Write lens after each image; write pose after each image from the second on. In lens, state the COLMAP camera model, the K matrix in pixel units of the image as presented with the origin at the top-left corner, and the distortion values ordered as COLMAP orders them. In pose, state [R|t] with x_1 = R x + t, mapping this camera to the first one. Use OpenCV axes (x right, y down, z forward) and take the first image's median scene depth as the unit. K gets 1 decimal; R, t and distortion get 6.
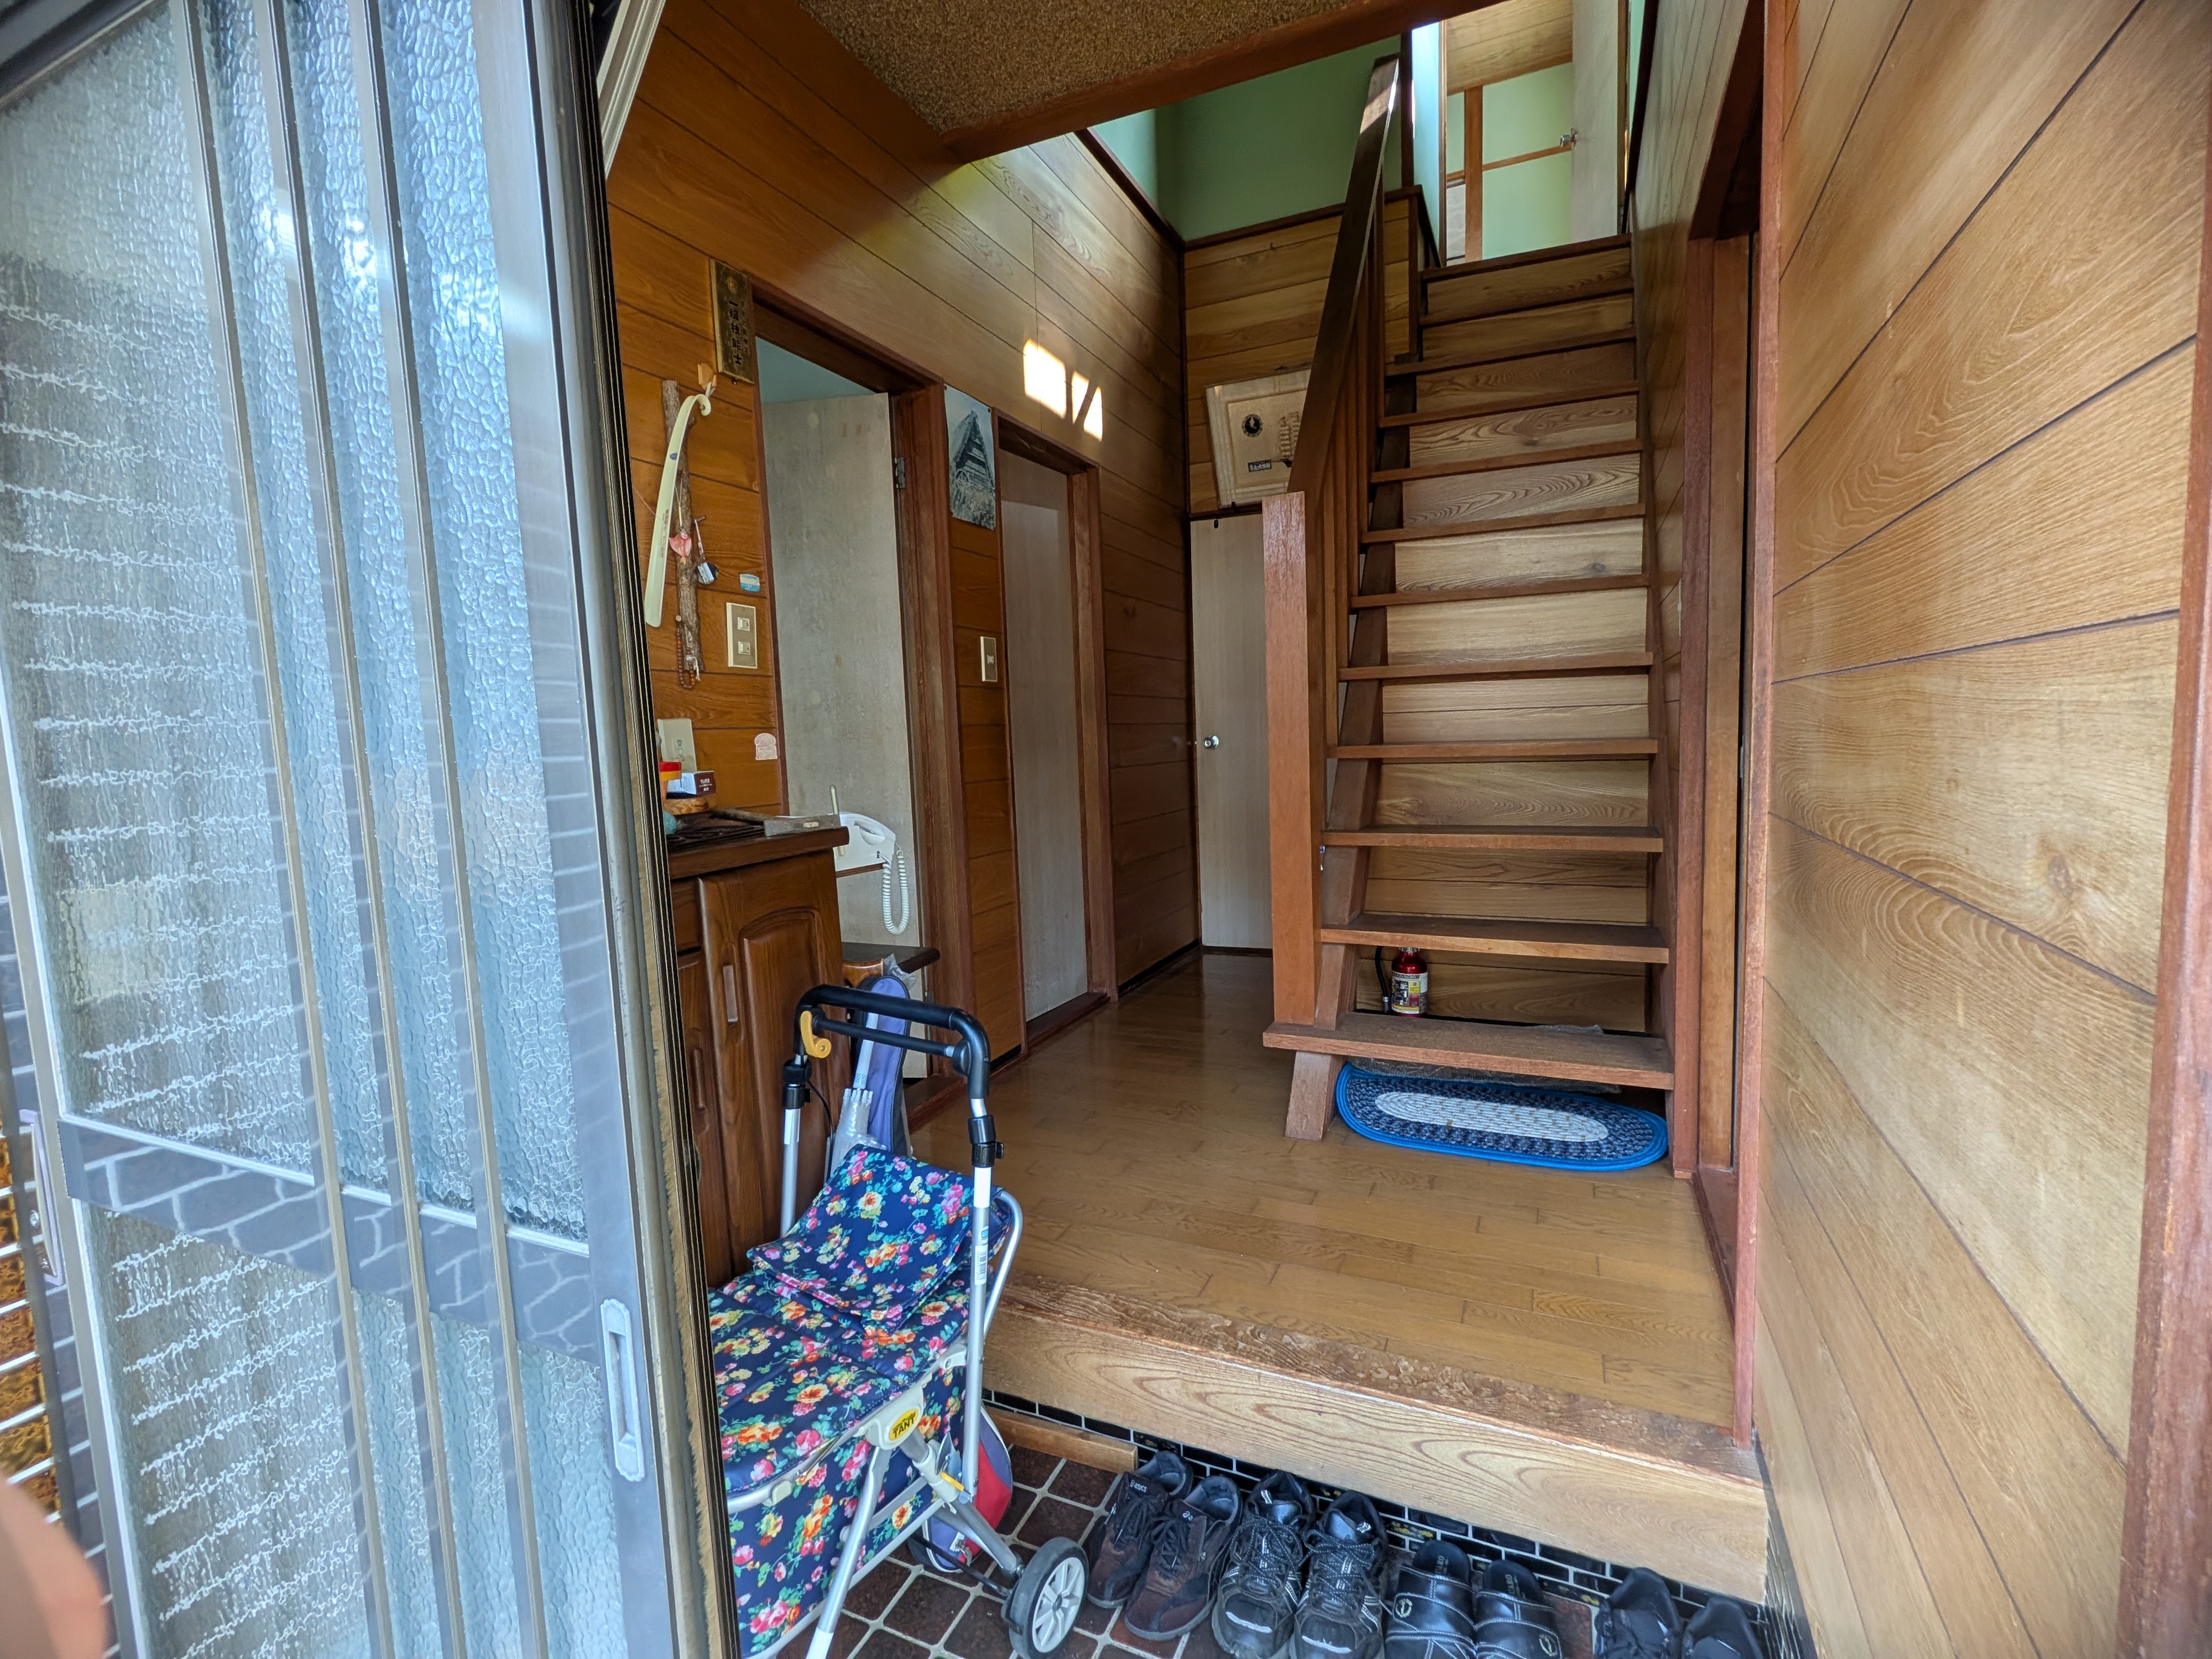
lens RADIAL K [[1001.3, 0, 1107.8], [0, 1001.3, 833.4], [0, 0, 1]] dist [-0.004750, -0.000585]
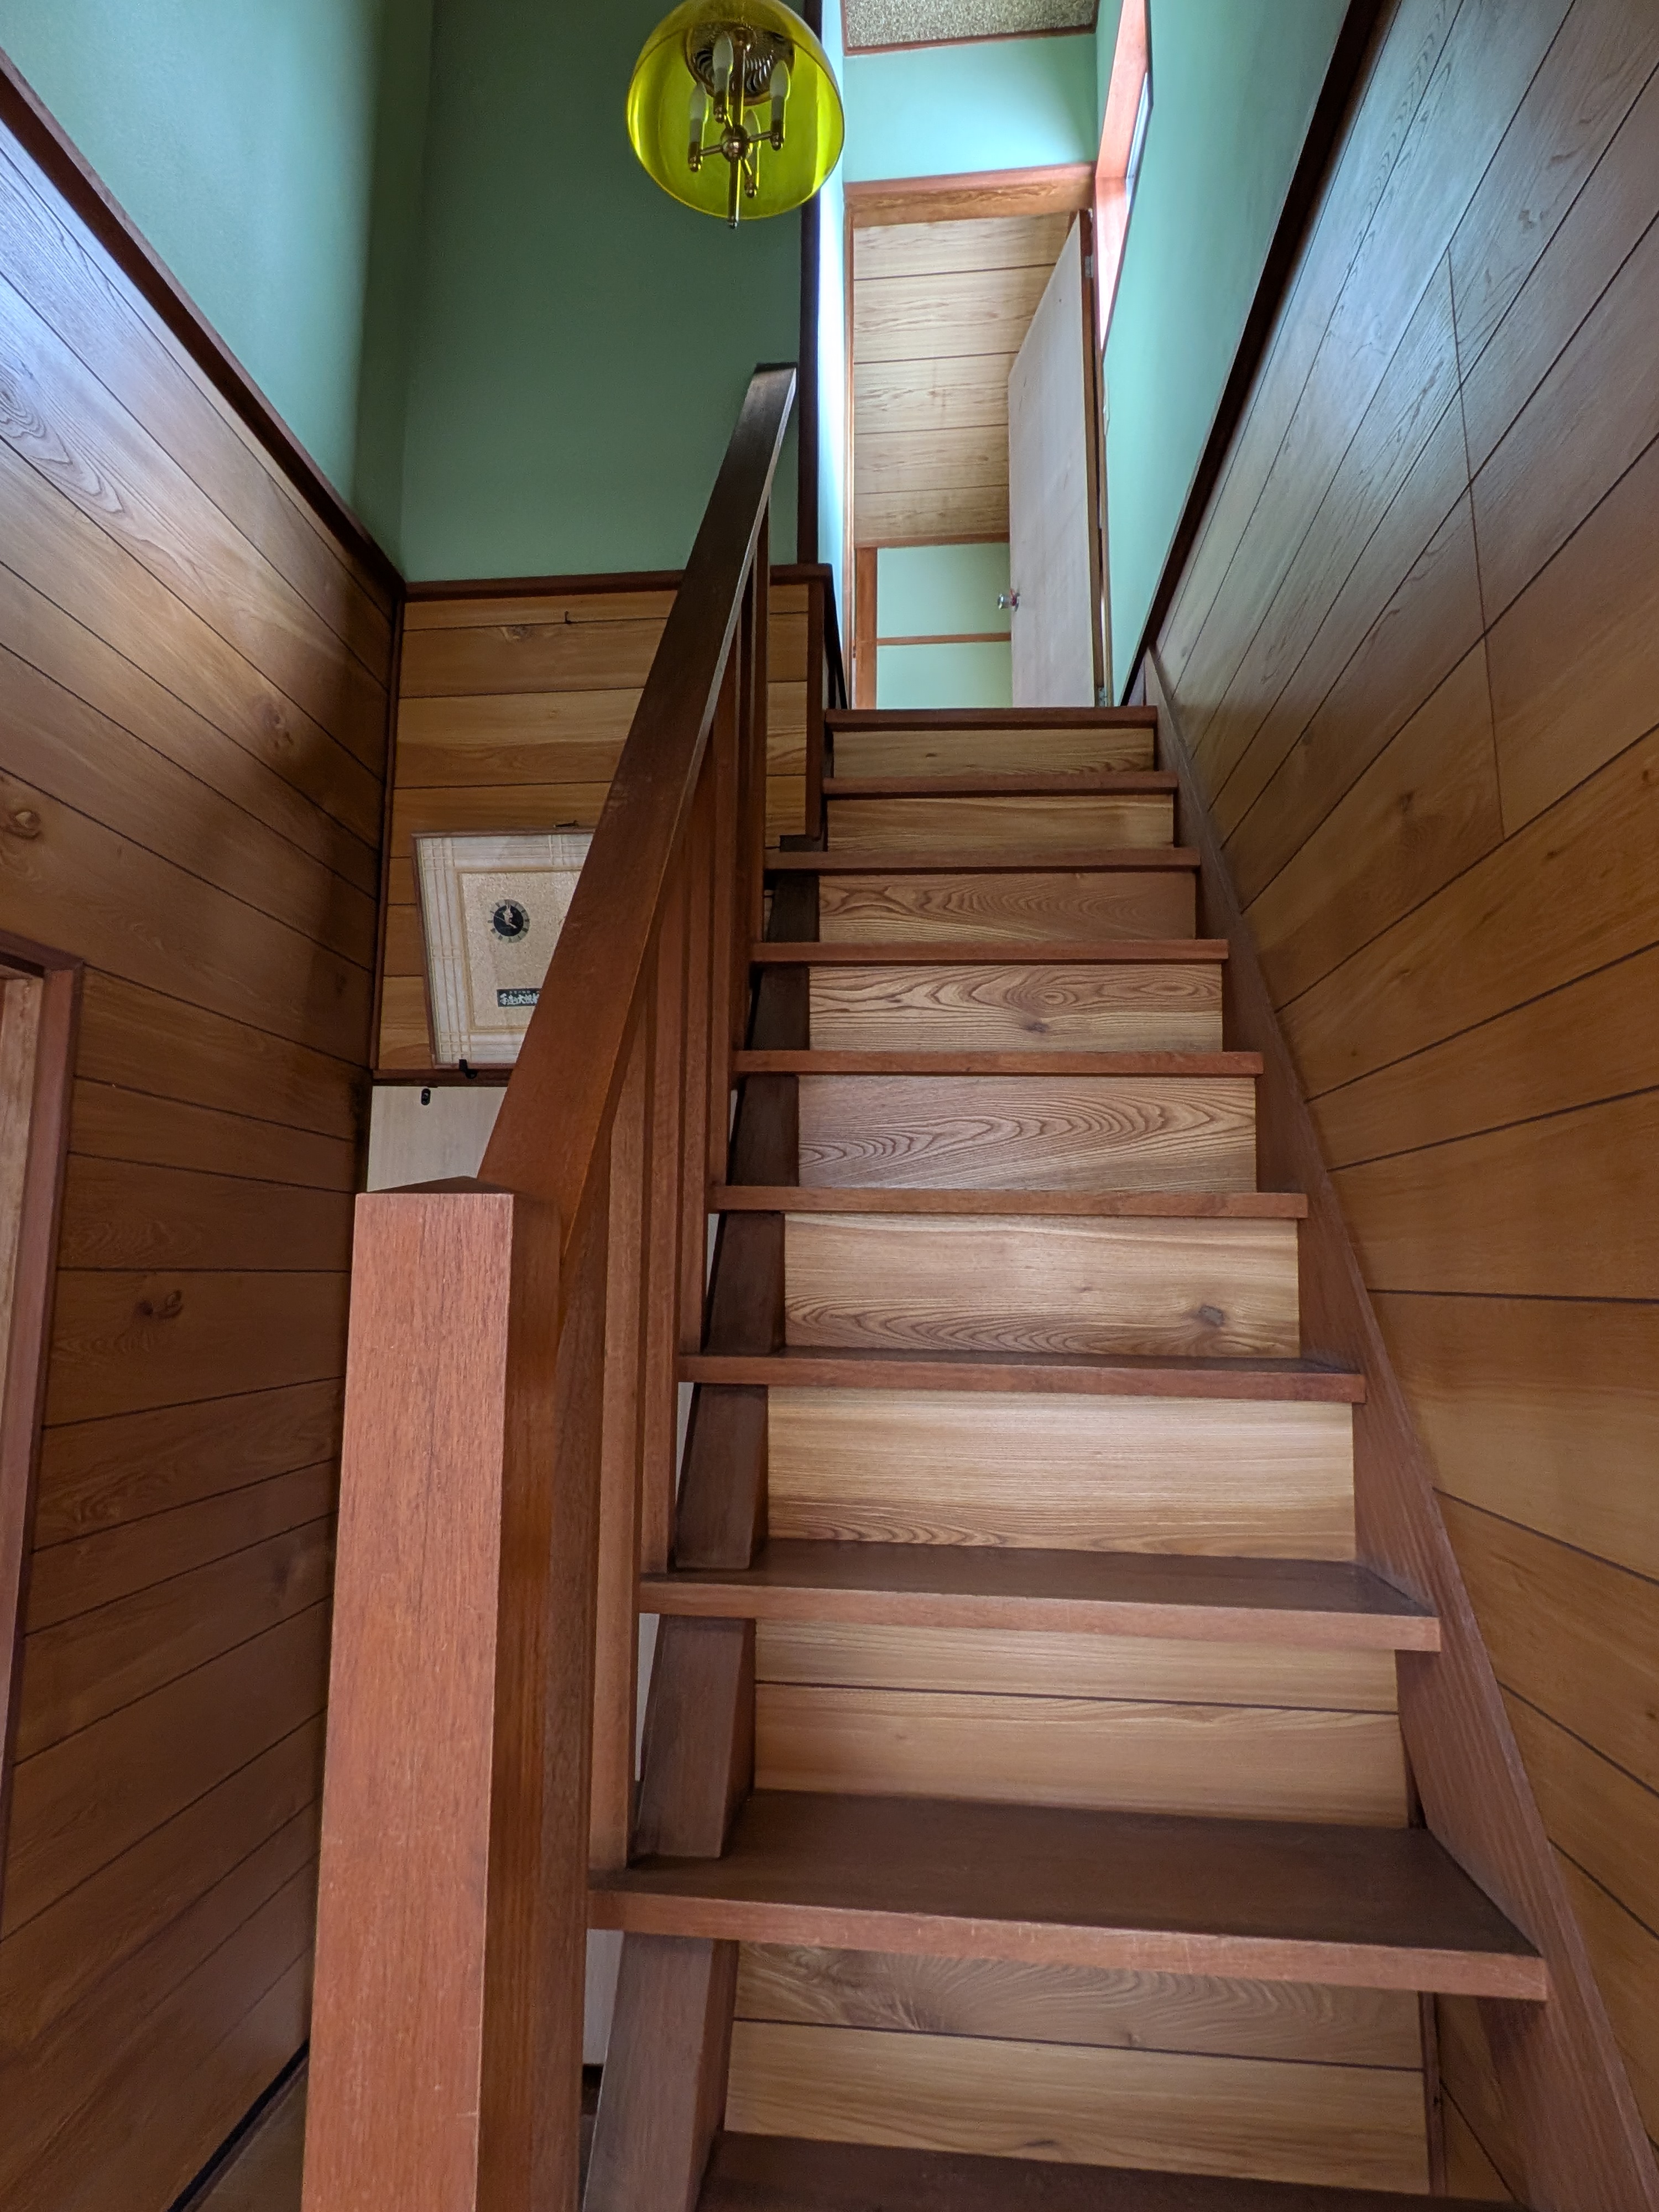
lens RADIAL K [[1281.3, 0, 826.3], [0, 1281.3, 1101.3], [0, 0, 1]] dist [-0.002274, -0.001909]
pose [[0.940672, 0.087502, 0.327841, 0.097693], [-0.005591, 0.970044, -0.242865, -0.173254], [-0.339272, 0.226623, 0.912982, 0.398721]]
